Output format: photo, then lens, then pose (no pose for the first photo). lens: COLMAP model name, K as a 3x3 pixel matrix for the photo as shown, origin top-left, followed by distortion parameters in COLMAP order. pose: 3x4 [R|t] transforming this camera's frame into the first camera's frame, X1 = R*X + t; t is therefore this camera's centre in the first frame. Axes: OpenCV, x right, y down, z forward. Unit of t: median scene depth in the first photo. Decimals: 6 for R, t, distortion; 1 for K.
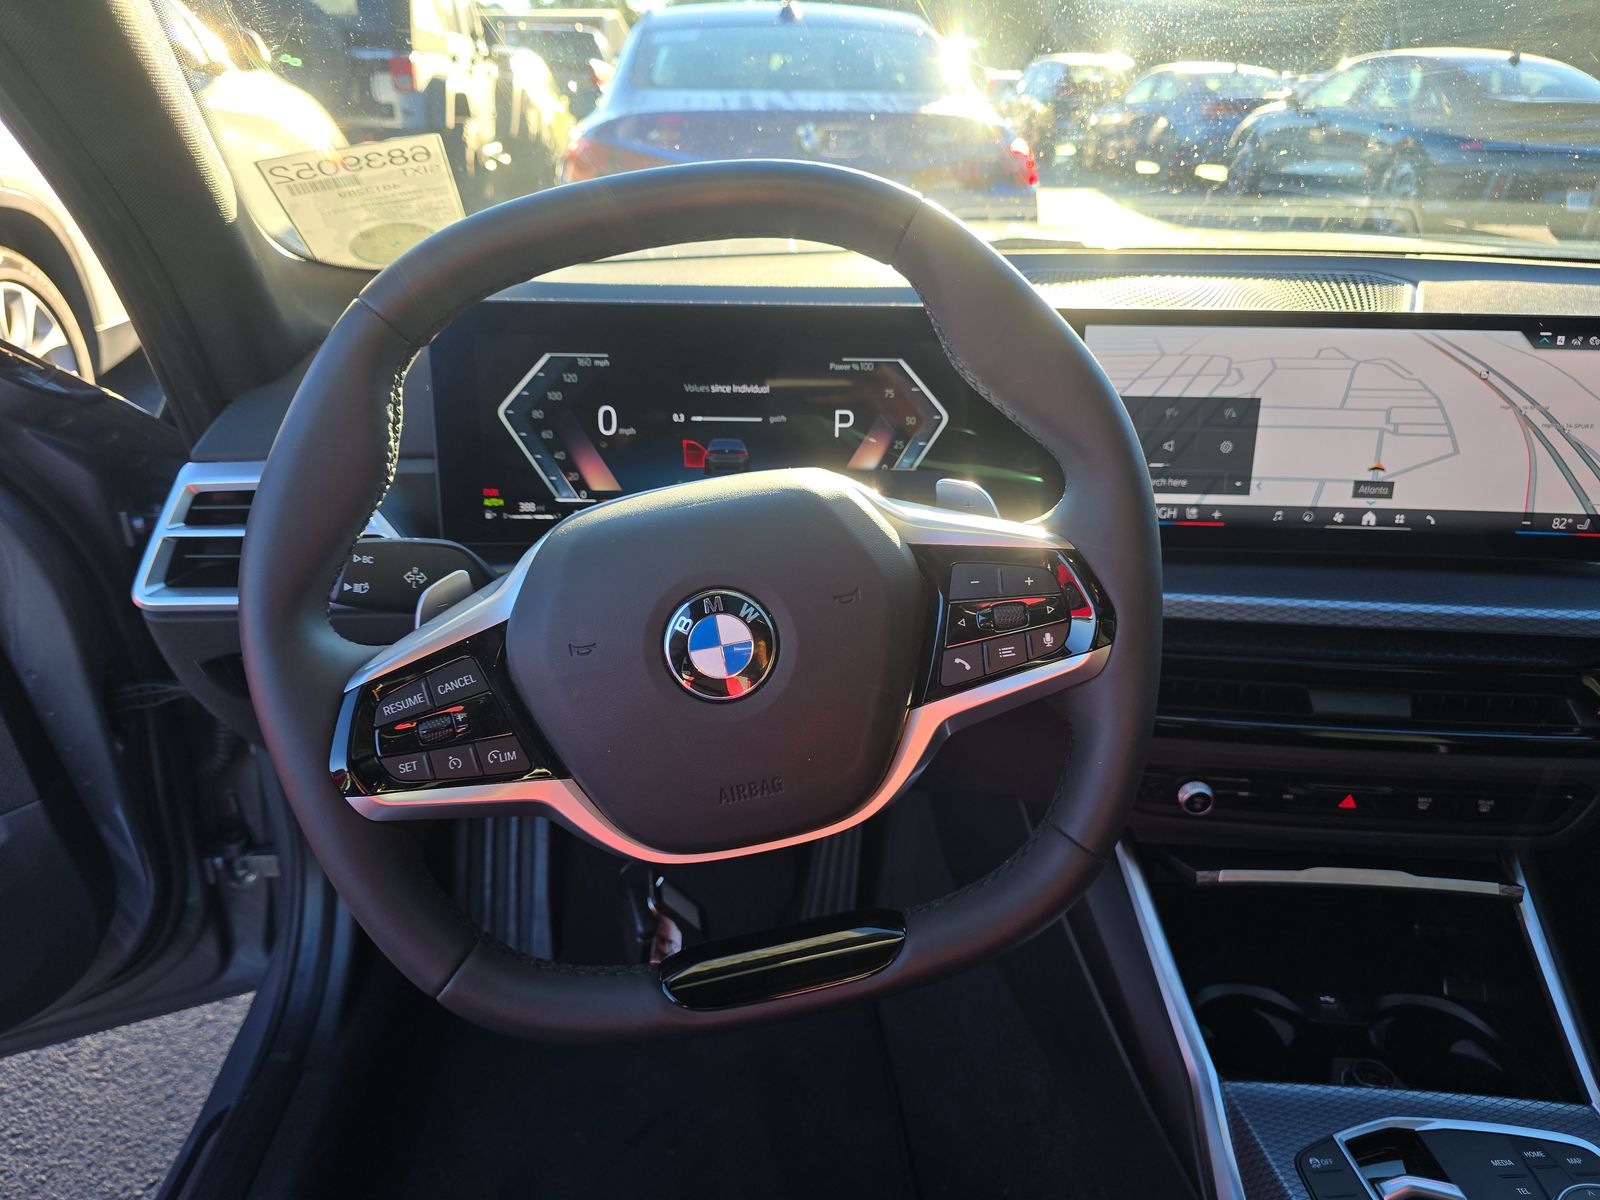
lens RADIAL K [[1089.0, 0, 803.9], [0, 1089.0, 609.6], [0, 0, 1]] dist [0.032519, -0.031508]
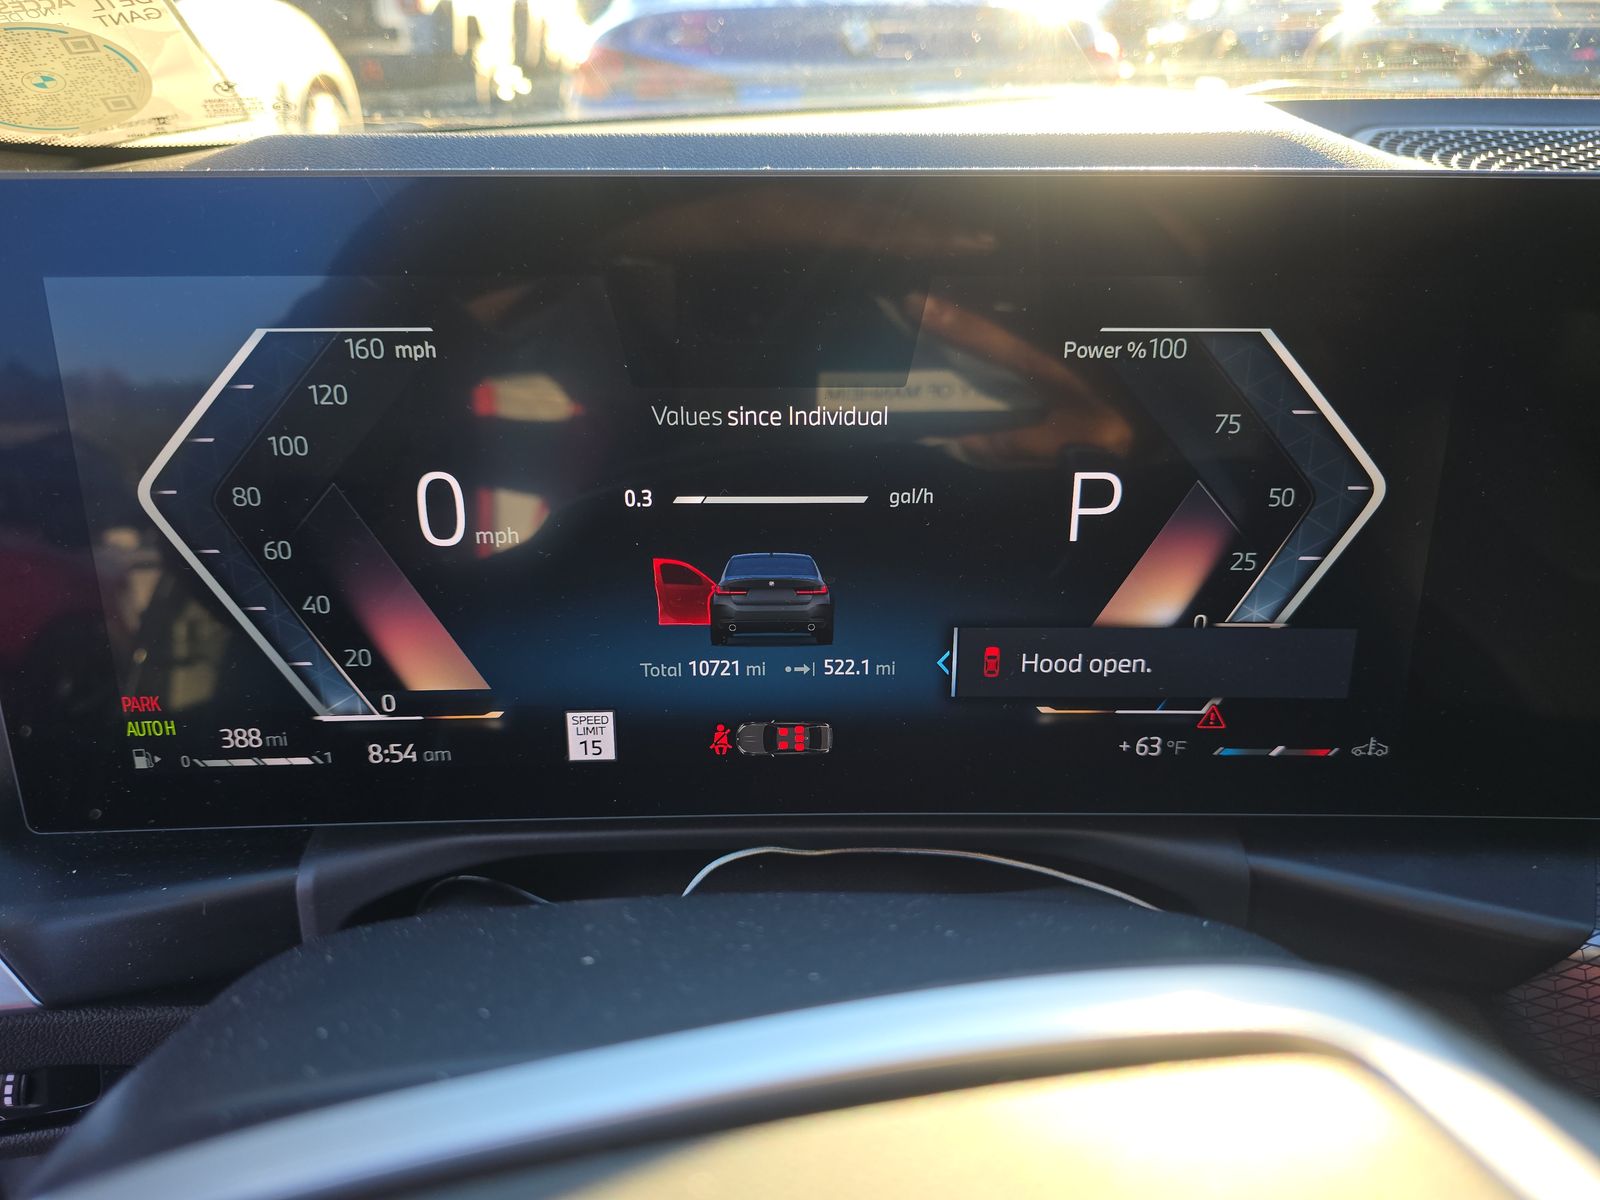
lens RADIAL K [[1094.8, 0, 800.0], [0, 1094.8, 600.0], [0, 0, 1]] dist [0.029476, -0.072920]
pose [[0.999271, -0.004679, -0.037889, -0.047058], [0.006289, 0.999078, 0.042479, -0.155550], [0.037656, -0.042686, 0.998379, 0.630549]]
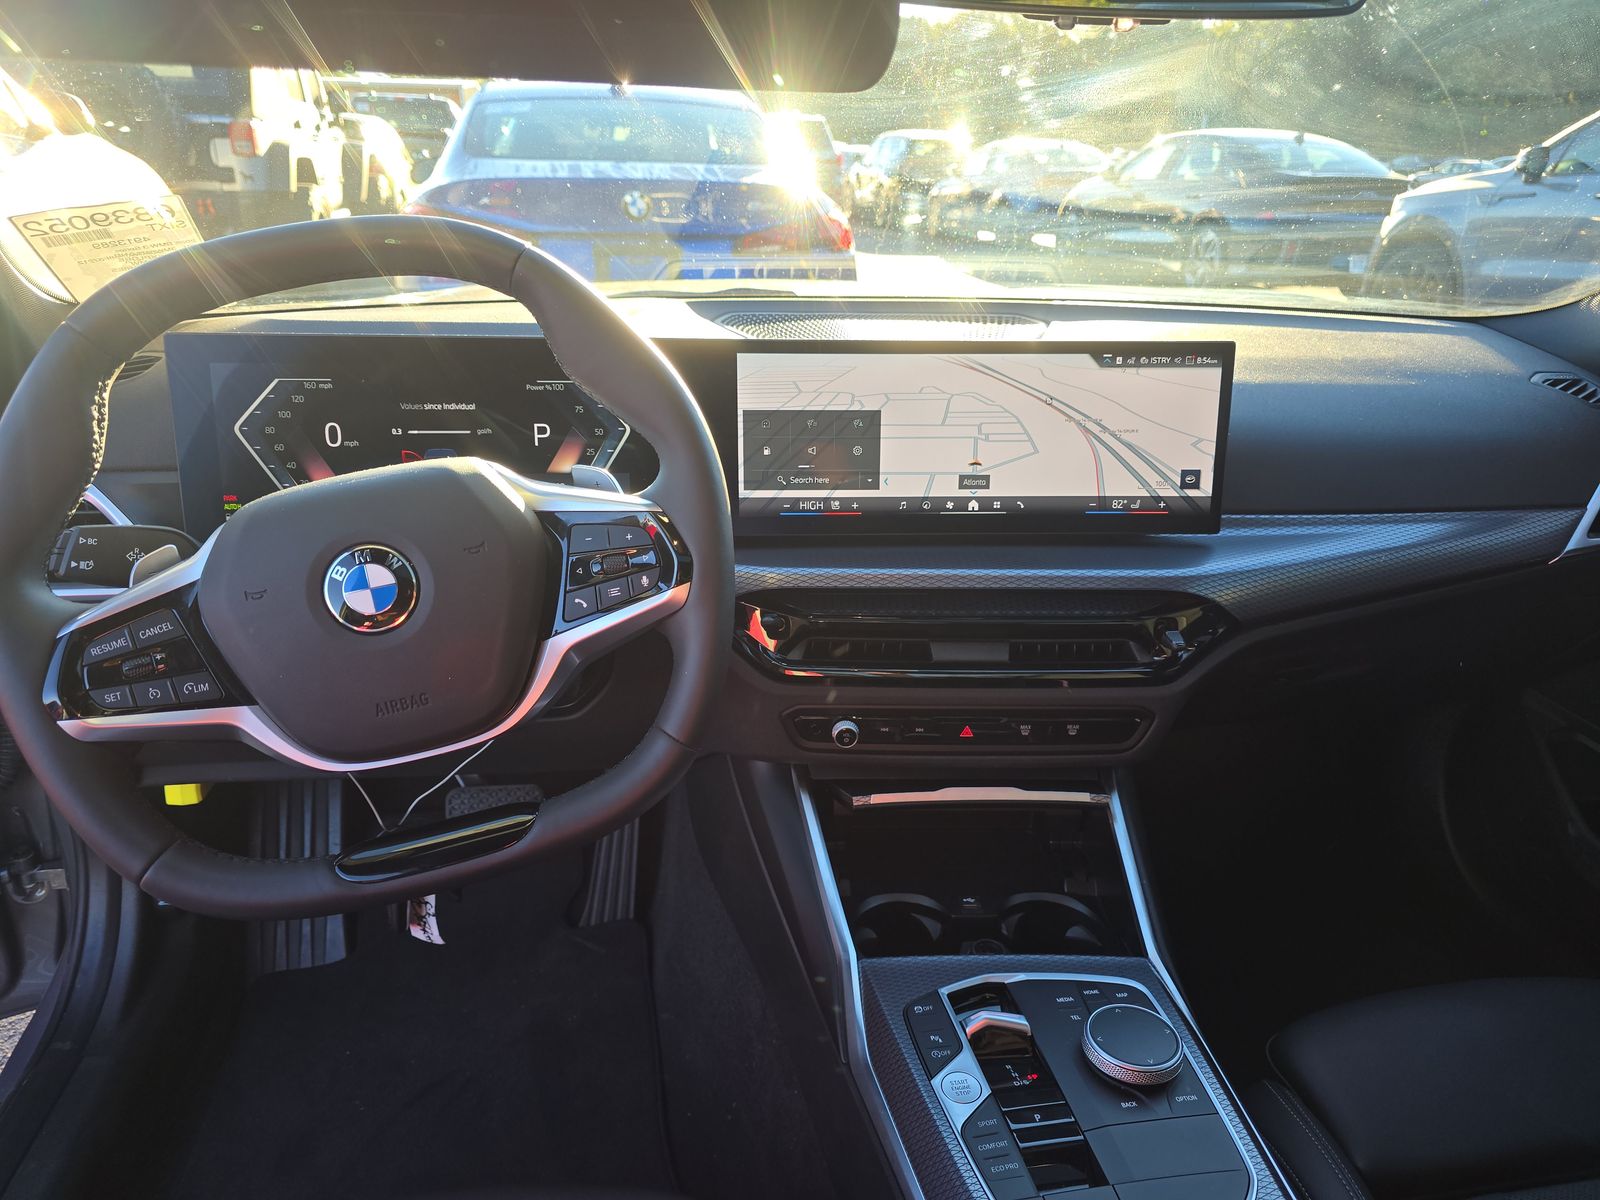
lens RADIAL K [[1088.0, 0, 806.7], [0, 1088.0, 614.0], [0, 0, 1]] dist [0.033333, -0.025772]
pose [[0.993698, -0.034308, 0.106714, 0.190804], [0.039559, 0.998088, -0.047485, 0.093809], [-0.104881, 0.051407, 0.993155, -0.209344]]
